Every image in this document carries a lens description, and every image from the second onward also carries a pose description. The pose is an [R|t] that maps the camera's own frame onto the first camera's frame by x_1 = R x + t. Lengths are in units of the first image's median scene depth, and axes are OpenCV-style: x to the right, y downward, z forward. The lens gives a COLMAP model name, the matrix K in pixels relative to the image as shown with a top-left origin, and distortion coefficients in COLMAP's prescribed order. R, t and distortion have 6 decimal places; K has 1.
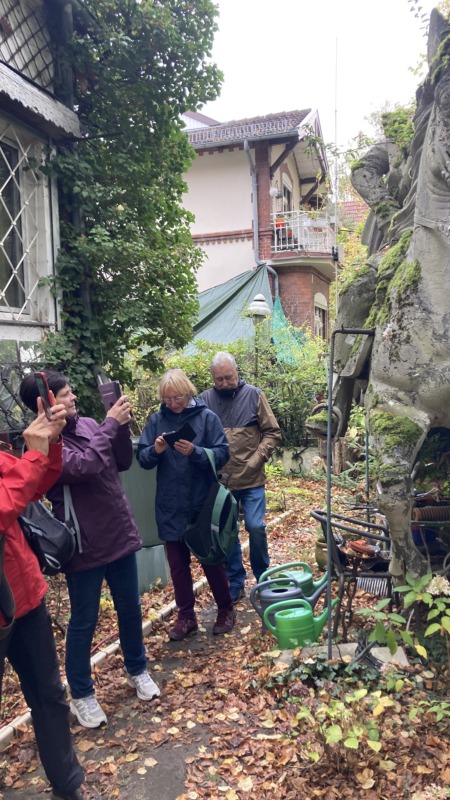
lens RADIAL K [[582.9, 0, 225.0], [0, 582.9, 400.0], [0, 0, 1]] dist [-0.004140, -0.008772]
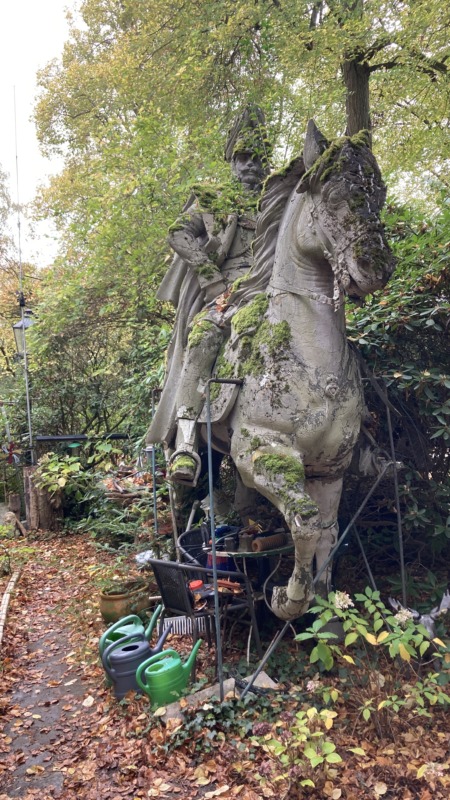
lens RADIAL K [[582.9, 0, 225.0], [0, 582.9, 400.0], [0, 0, 1]] dist [-0.004140, -0.008772]
pose [[0.828810, -0.004127, 0.559515, -0.423511], [0.050002, 0.996518, -0.066718, -0.011406], [-0.557291, 0.083273, 0.826131, 0.119421]]
